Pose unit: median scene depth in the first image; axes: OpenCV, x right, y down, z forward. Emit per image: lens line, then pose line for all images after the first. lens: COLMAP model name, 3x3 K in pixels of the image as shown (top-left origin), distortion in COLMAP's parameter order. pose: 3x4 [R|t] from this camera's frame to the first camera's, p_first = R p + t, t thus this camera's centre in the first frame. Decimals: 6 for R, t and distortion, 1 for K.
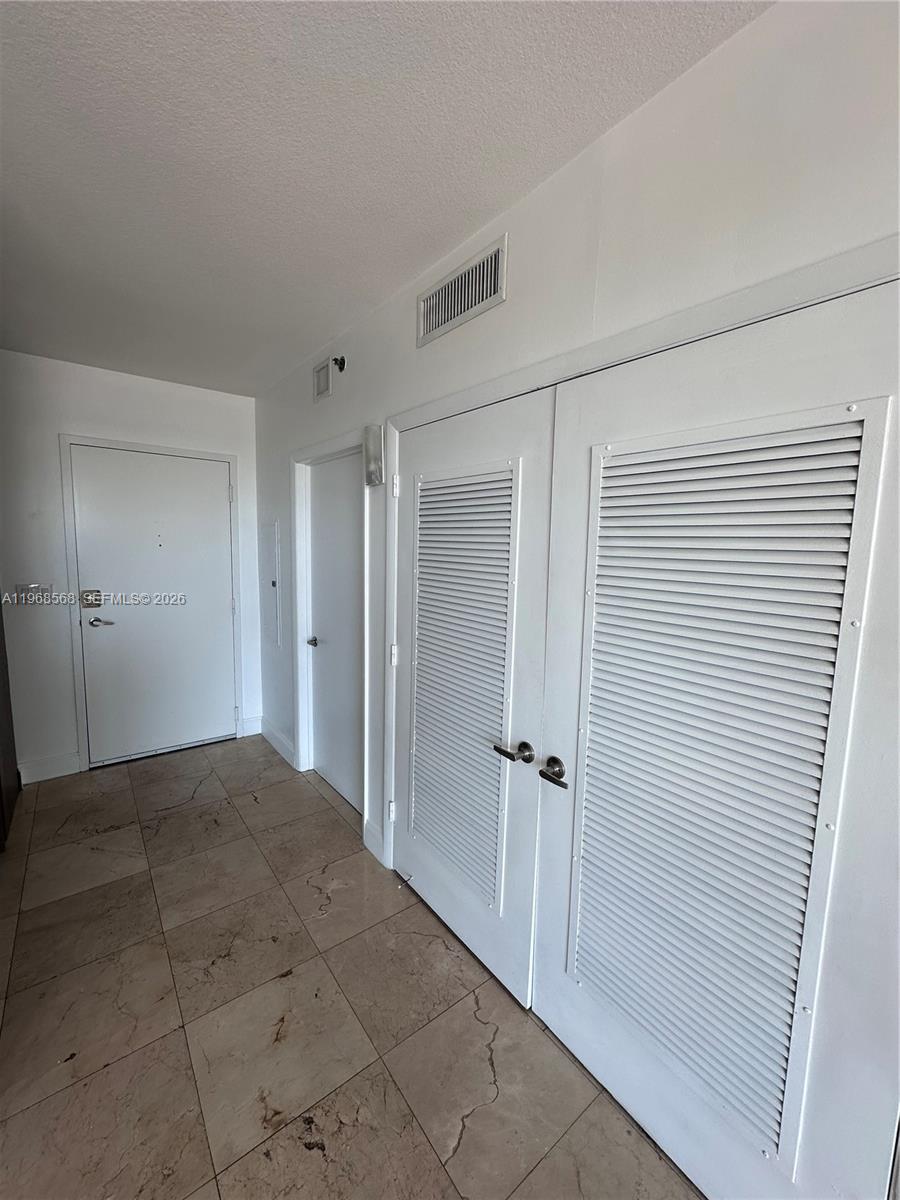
lens RADIAL K [[479.0, 0, 450.0], [0, 479.0, 600.0], [0, 0, 1]] dist [-0.001339, -0.000035]
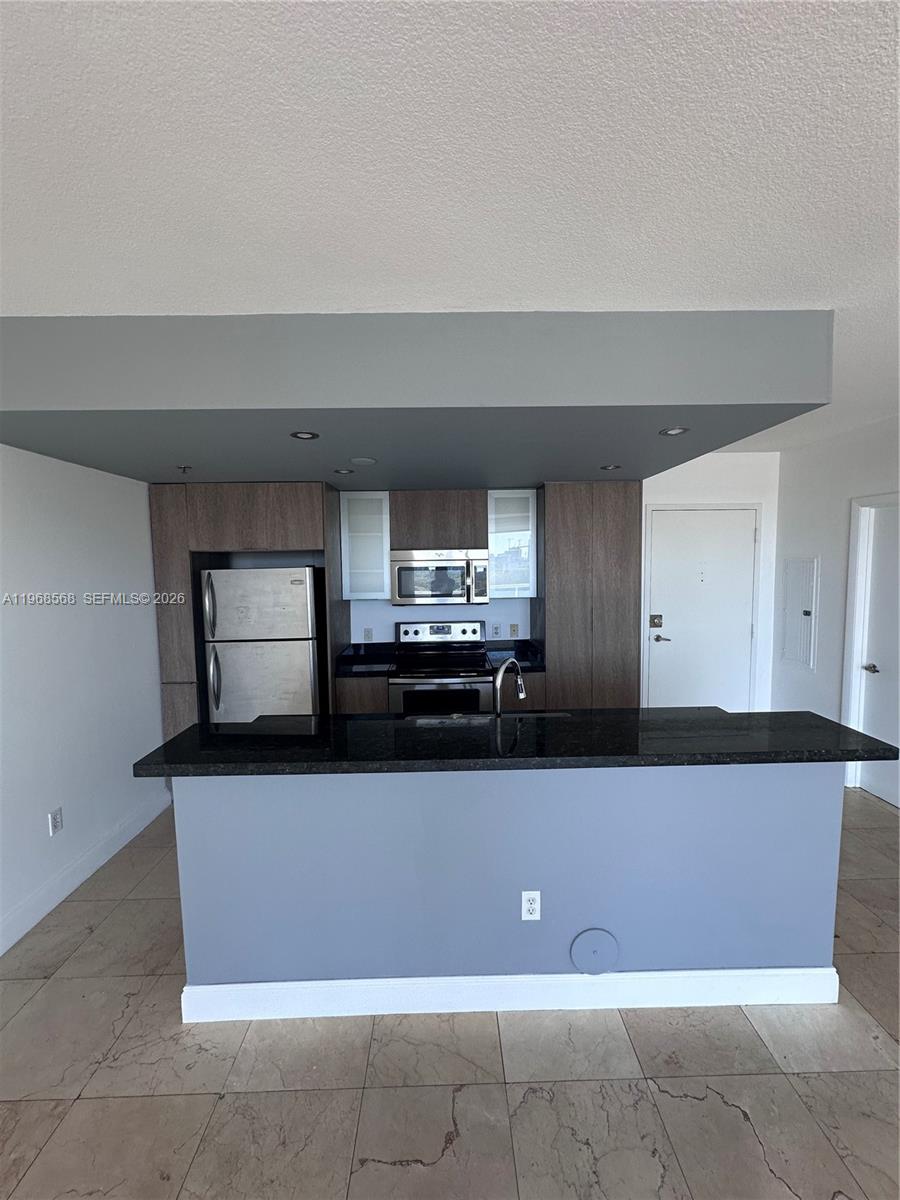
lens RADIAL K [[479.0, 0, 450.0], [0, 479.0, 600.0], [0, 0, 1]] dist [-0.001339, -0.000035]
pose [[0.802920, 0.011445, -0.595976, -0.405002], [-0.036239, 0.998904, -0.029640, -0.000655], [0.594984, 0.045396, 0.802455, -0.444058]]
